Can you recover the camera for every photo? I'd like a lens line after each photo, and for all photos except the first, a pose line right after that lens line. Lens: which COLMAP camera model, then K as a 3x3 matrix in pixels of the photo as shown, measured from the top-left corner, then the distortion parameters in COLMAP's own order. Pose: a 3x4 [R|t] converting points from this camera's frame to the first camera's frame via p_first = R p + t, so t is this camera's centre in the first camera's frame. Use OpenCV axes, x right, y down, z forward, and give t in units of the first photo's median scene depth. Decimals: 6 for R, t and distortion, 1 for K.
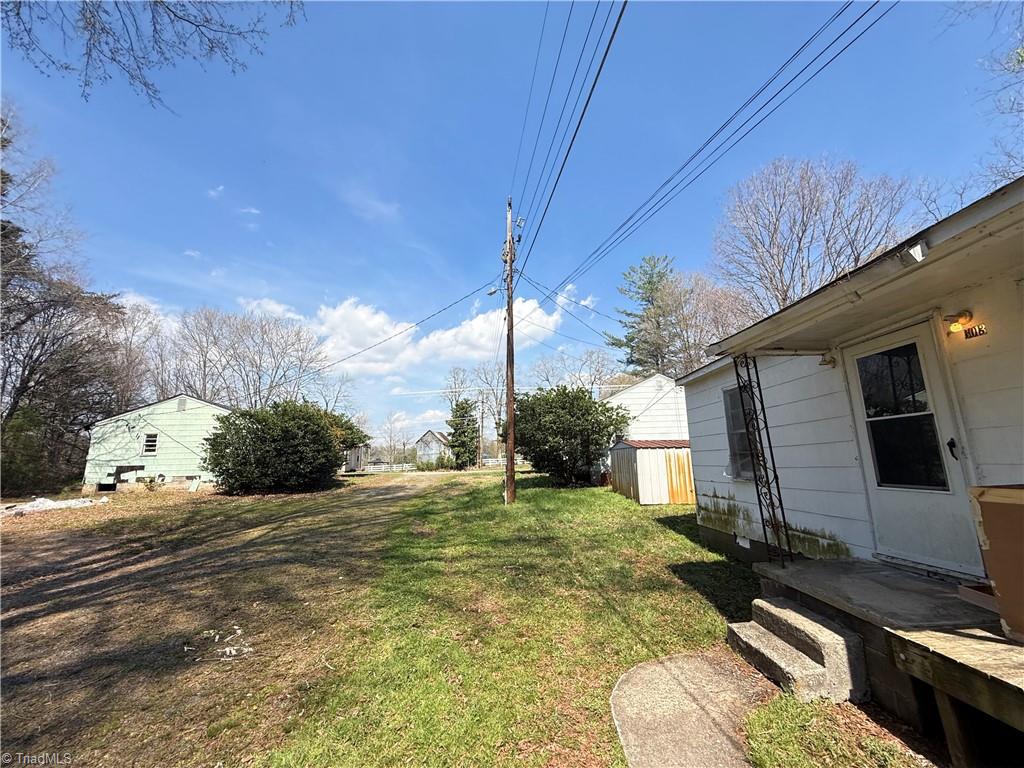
lens RADIAL K [[410.2, 0, 512.0], [0, 410.2, 384.0], [0, 0, 1]] dist [0.000433, -0.000230]
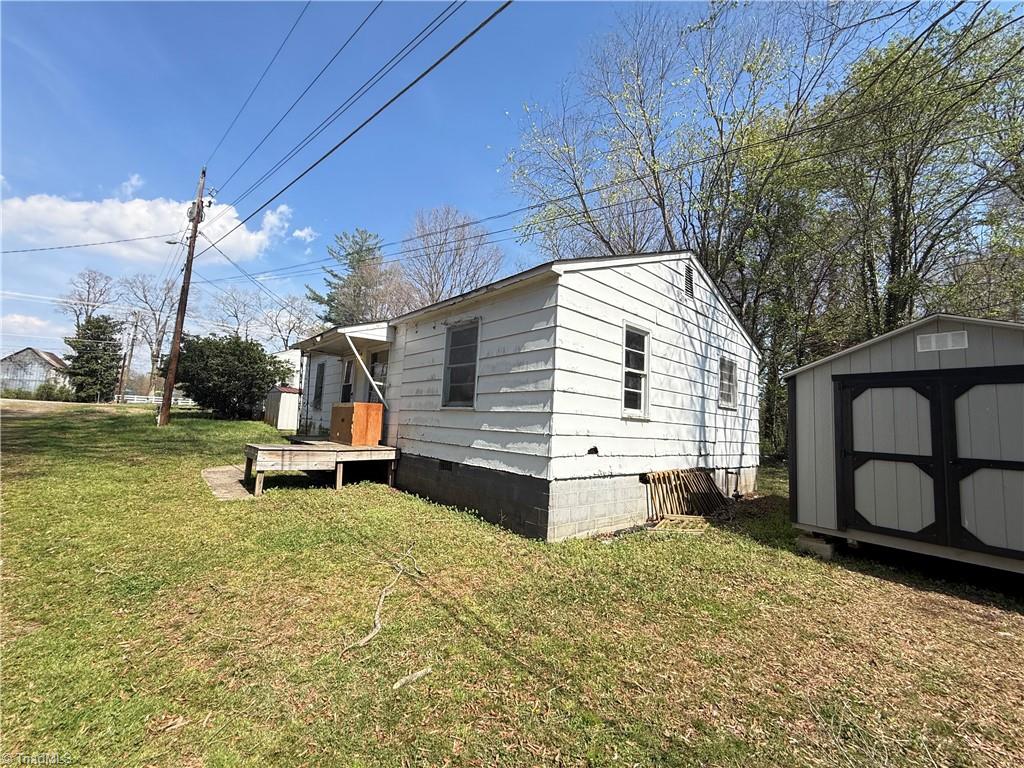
lens RADIAL K [[410.2, 0, 512.0], [0, 410.2, 384.0], [0, 0, 1]] dist [0.000433, -0.000230]
pose [[0.764697, 0.126446, 0.631863, 0.000604], [-0.190894, 0.980997, 0.034712, -0.012913], [-0.615466, -0.147163, 0.774303, -0.103592]]
